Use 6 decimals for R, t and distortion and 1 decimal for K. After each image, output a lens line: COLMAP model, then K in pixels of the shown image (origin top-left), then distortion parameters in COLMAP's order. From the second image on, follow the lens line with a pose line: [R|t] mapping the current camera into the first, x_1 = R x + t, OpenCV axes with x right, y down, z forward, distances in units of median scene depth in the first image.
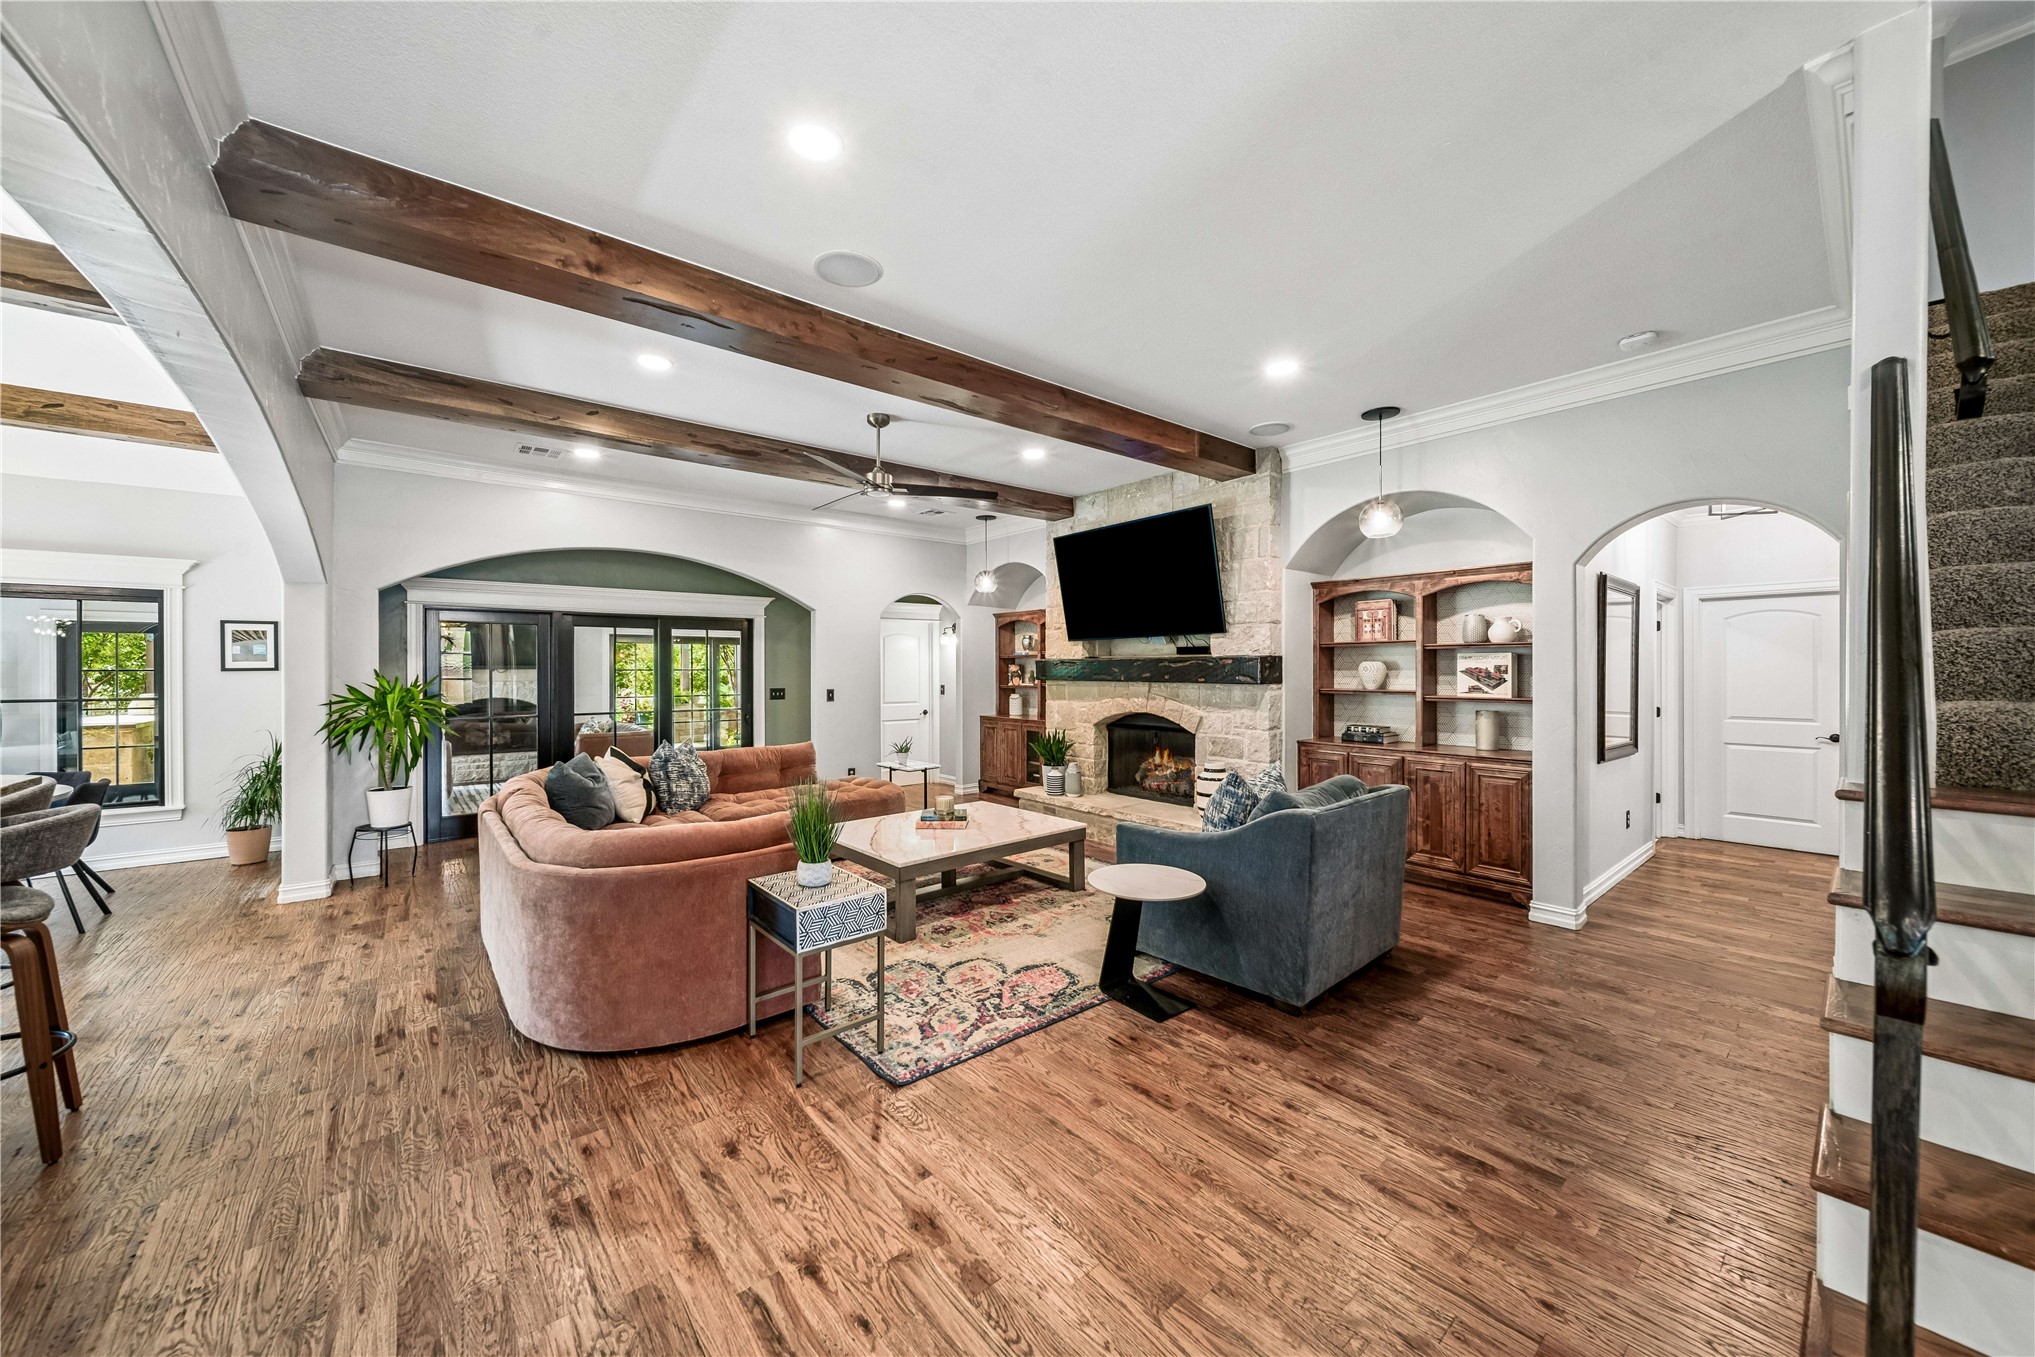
lens RADIAL K [[722.5, 0, 988.8], [0, 722.5, 666.6], [0, 0, 1]] dist [-0.002839, -0.001014]
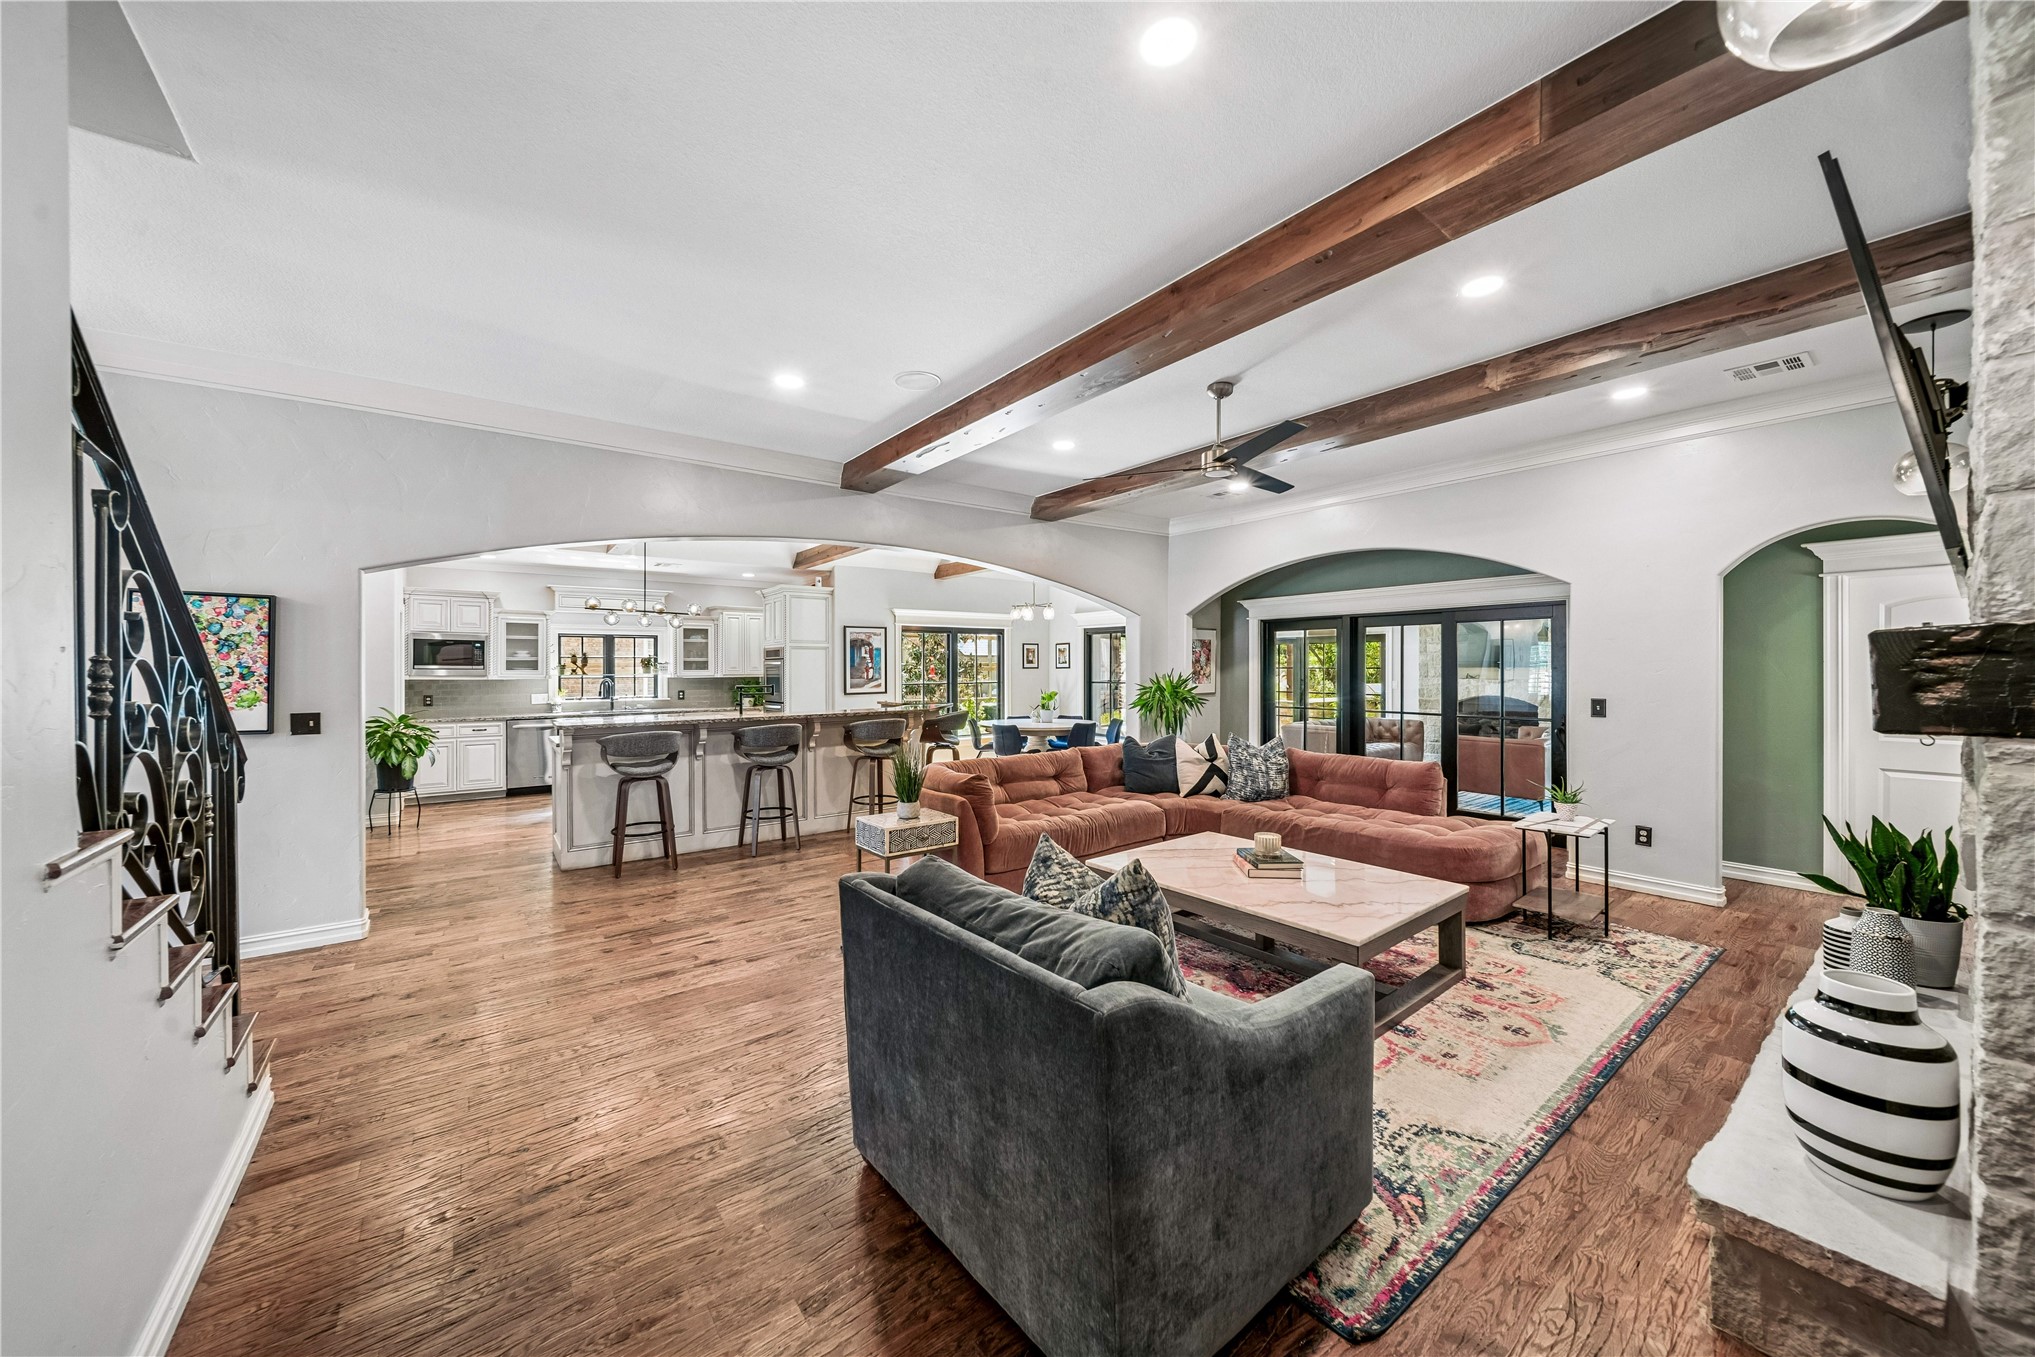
lens RADIAL K [[722.5, 0, 1004.6], [0, 722.5, 667.8], [0, 0, 1]] dist [-0.002839, -0.001014]
pose [[-0.030097, 0.005410, -0.999532, 0.636124], [0.004376, 0.999976, 0.005281, -0.005140], [0.999537, -0.004215, -0.030120, 0.649302]]
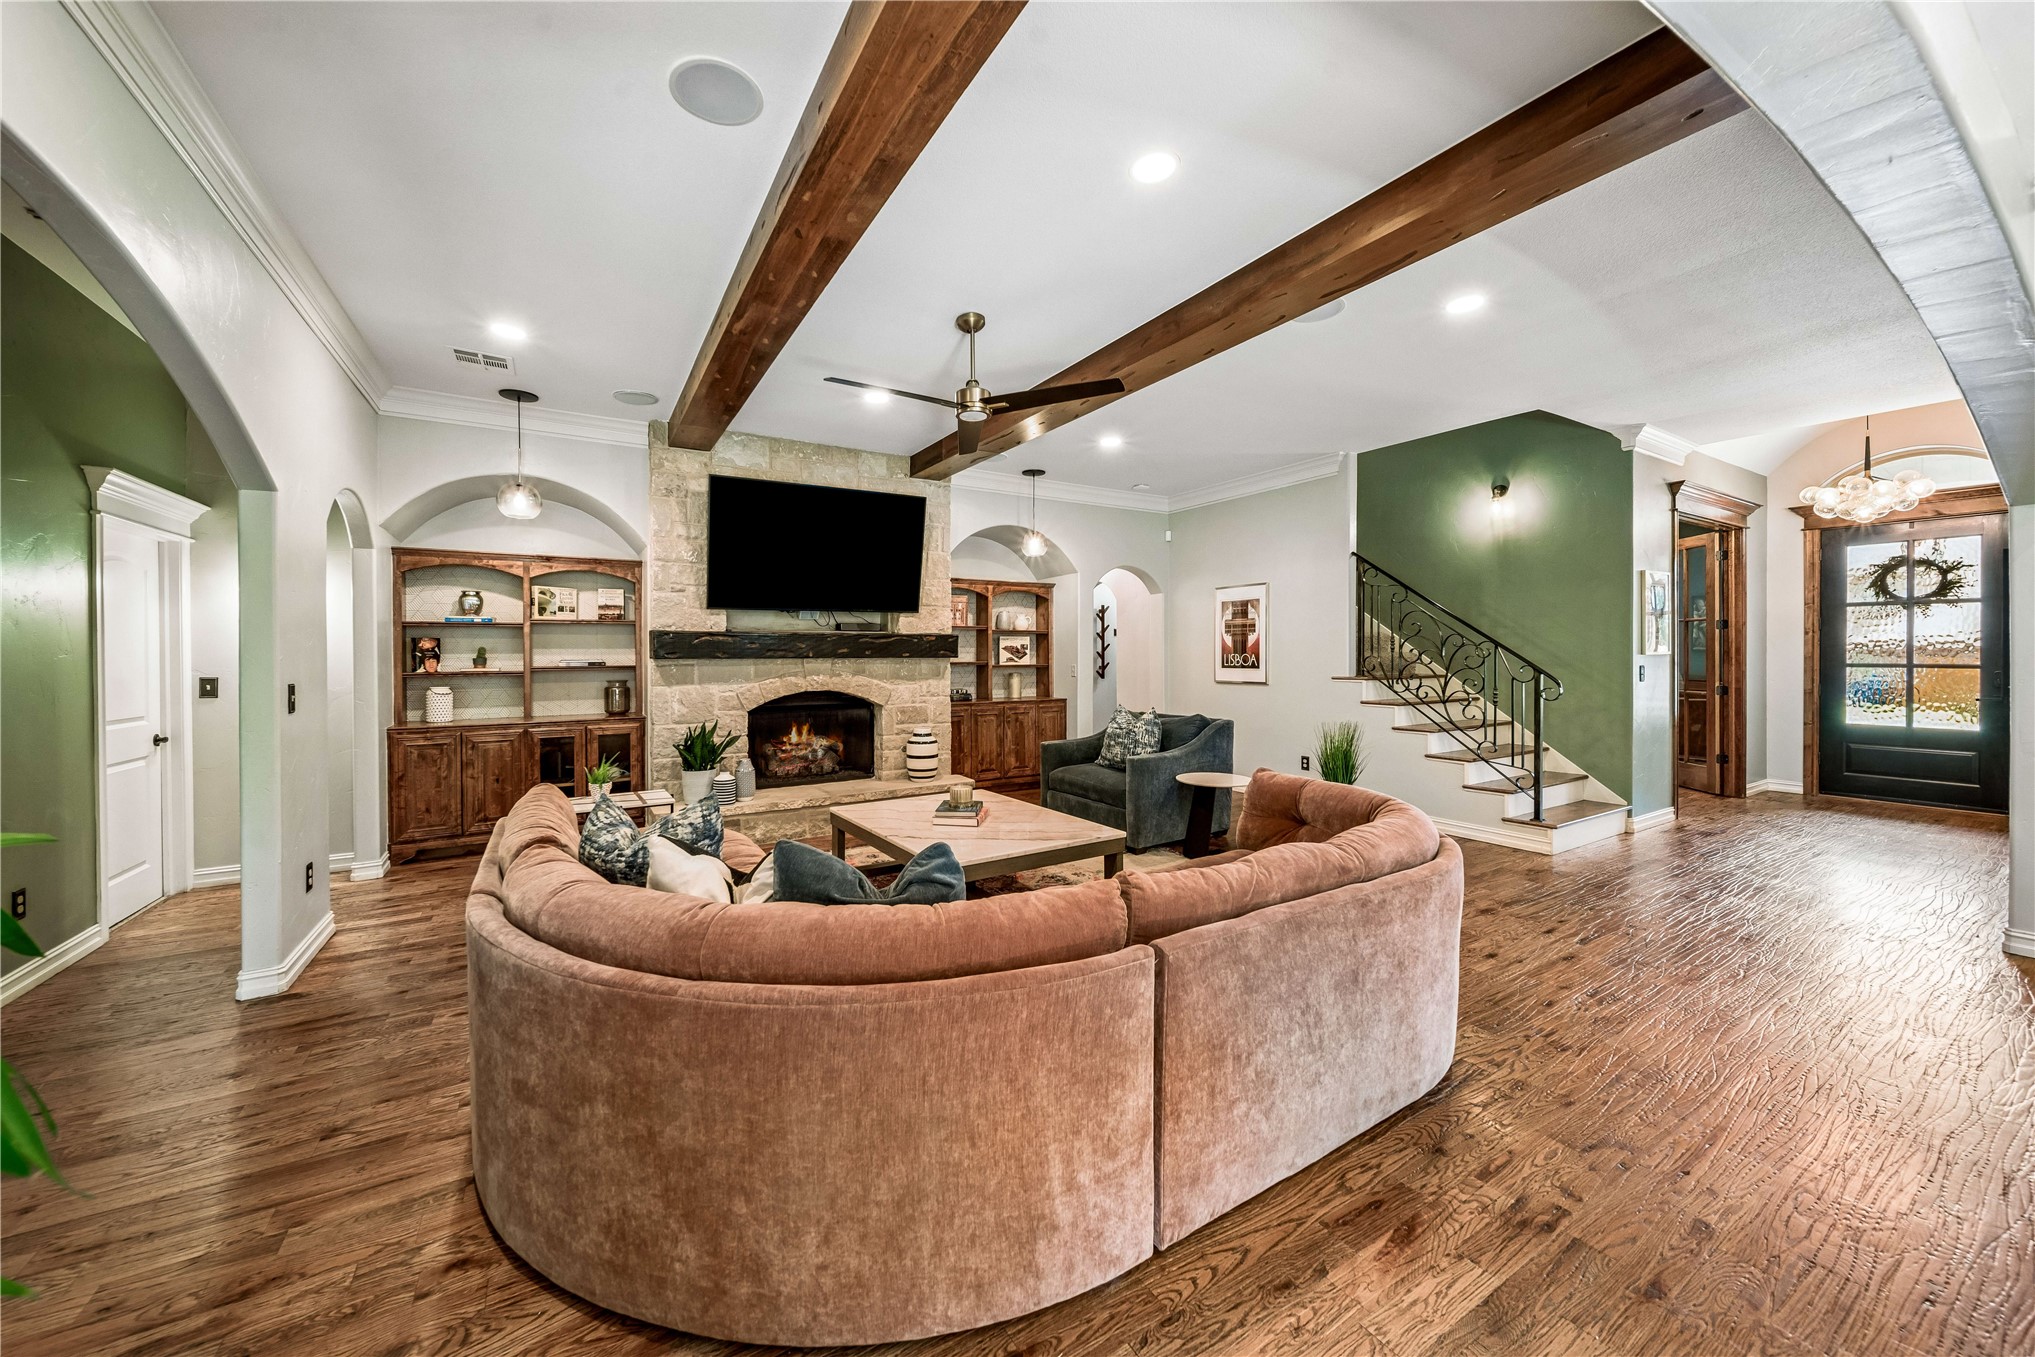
lens RADIAL K [[722.5, 0, 1011.0], [0, 722.5, 663.2], [0, 0, 1]] dist [-0.002839, -0.001014]
pose [[0.130515, -0.010063, 0.991395, -0.794377], [0.001669, 0.999949, 0.009930, 0.021371], [-0.991445, 0.000359, 0.130525, 0.726321]]
